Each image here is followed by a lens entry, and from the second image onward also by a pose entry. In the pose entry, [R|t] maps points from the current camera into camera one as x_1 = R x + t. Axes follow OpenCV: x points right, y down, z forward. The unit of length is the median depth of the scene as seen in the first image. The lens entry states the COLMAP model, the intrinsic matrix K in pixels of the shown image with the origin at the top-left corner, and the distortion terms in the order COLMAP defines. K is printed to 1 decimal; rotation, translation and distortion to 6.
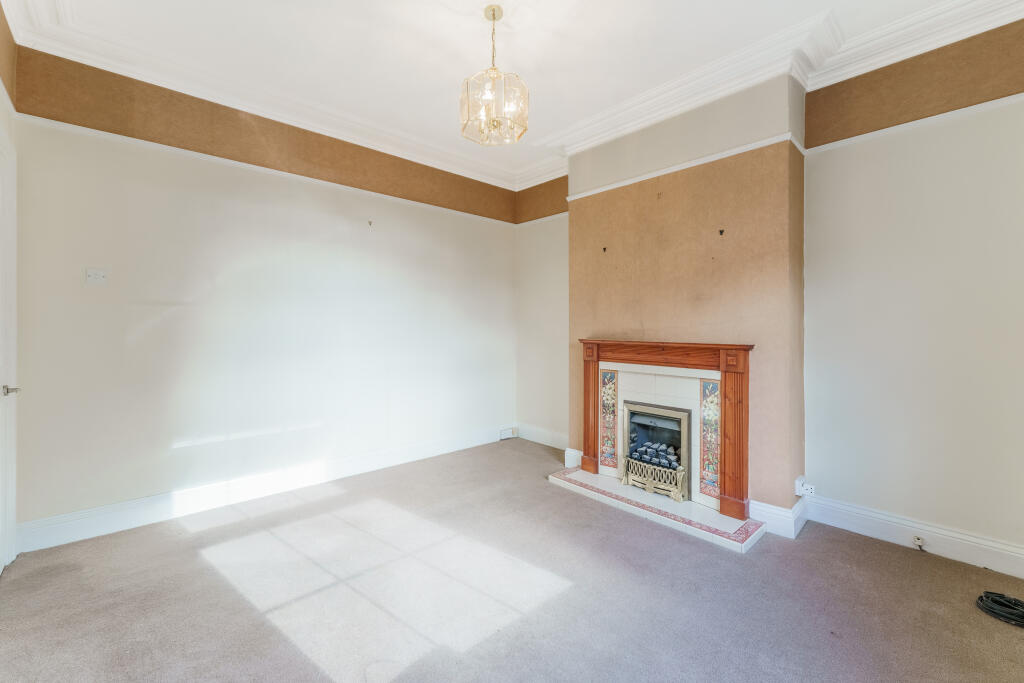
lens RADIAL K [[430.0, 0, 510.4], [0, 430.0, 330.4], [0, 0, 1]] dist [0.000099, -0.000022]
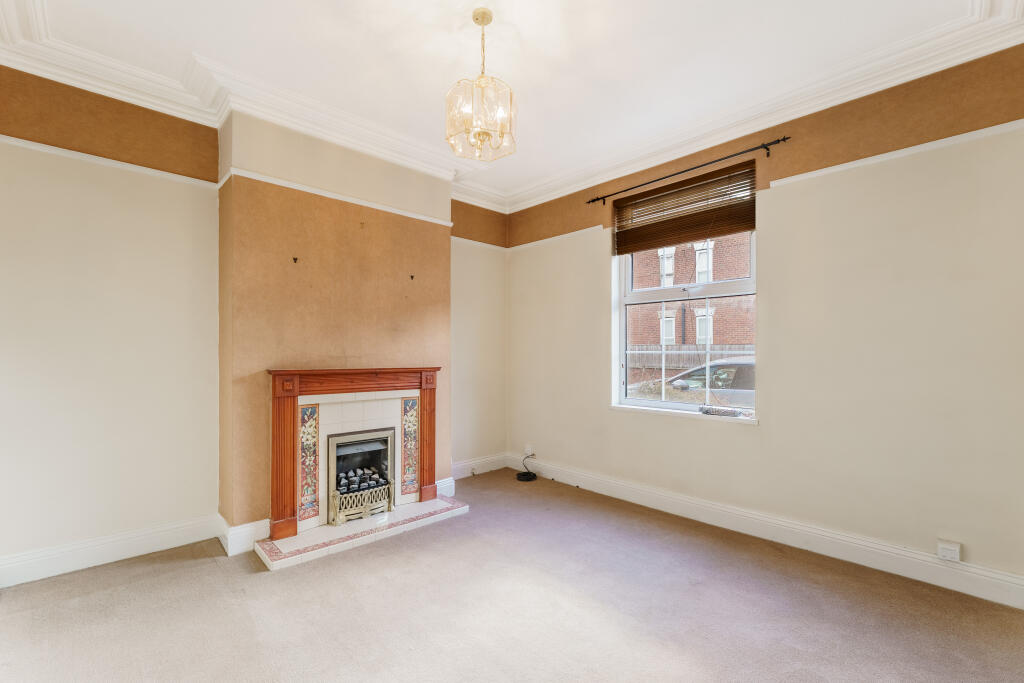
lens RADIAL K [[427.4, 0, 507.4], [0, 427.4, 353.7], [0, 0, 1]] dist [-0.000582, -0.000005]
pose [[-0.008670, -0.006707, 0.999940, -0.668083], [0.000247, 0.999977, 0.006709, -0.015368], [-0.999962, 0.000305, -0.008668, 0.664775]]
